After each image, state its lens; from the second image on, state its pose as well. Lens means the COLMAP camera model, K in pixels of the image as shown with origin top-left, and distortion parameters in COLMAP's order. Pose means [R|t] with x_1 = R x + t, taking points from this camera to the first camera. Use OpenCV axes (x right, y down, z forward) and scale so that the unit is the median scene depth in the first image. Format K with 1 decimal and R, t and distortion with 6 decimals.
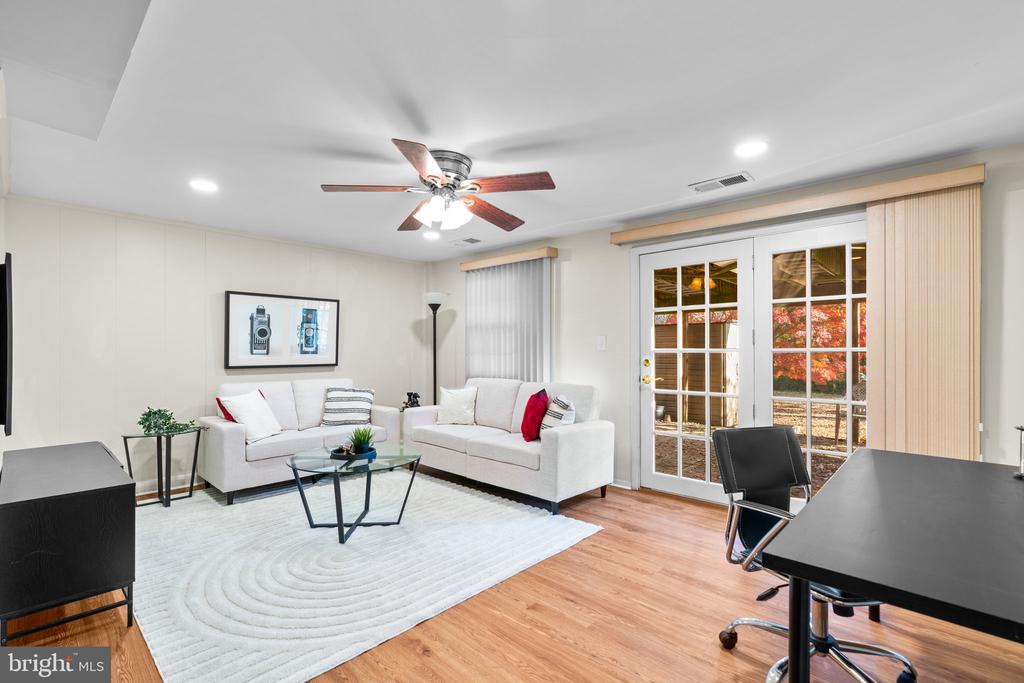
lens RADIAL K [[459.8, 0, 516.3], [0, 459.8, 346.8], [0, 0, 1]] dist [-0.013190, 0.006557]
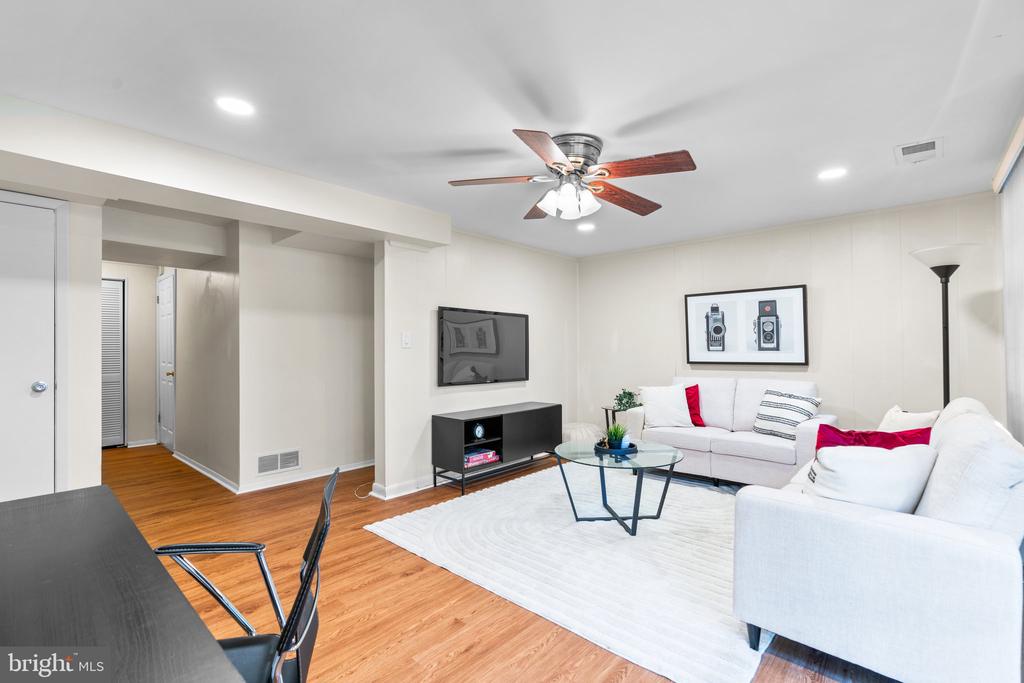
lens RADIAL K [[459.8, 0, 514.3], [0, 459.8, 343.1], [0, 0, 1]] dist [-0.013190, 0.006557]
pose [[0.019276, -0.011177, -0.999752, 0.473549], [0.017019, 0.999796, -0.010849, 0.002153], [0.999669, -0.016806, 0.019462, 0.529952]]
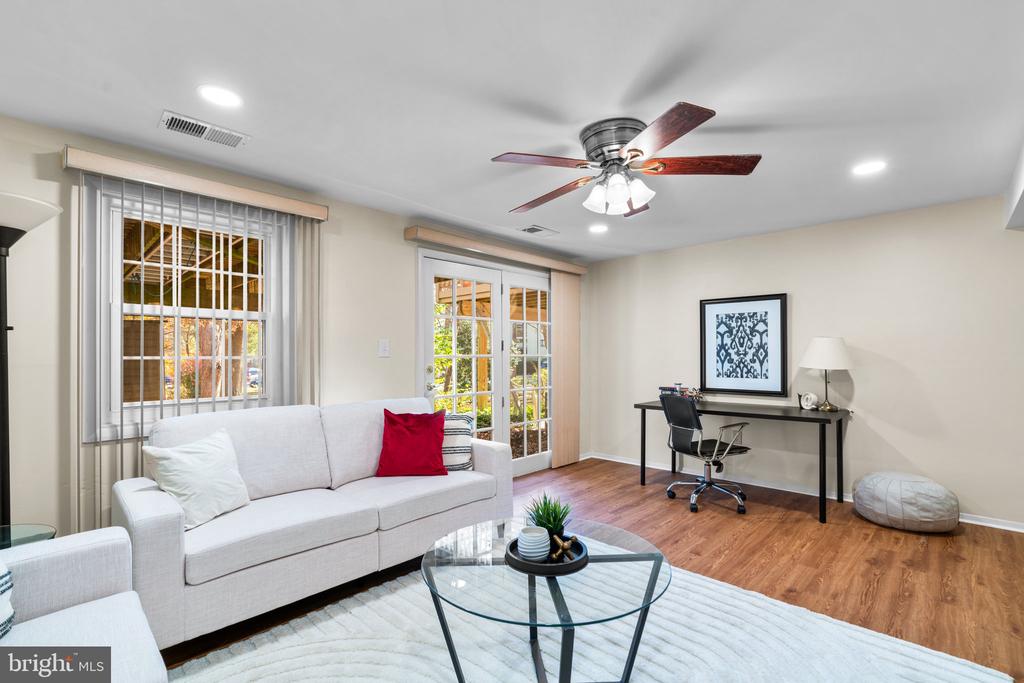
lens RADIAL K [[459.8, 0, 514.1], [0, 459.8, 348.1], [0, 0, 1]] dist [-0.013190, 0.006557]
pose [[0.013271, 0.011755, 0.999843, -0.610782], [-0.002267, 0.999929, -0.011726, 0.000347], [-0.999909, -0.002111, 0.013297, 0.718399]]
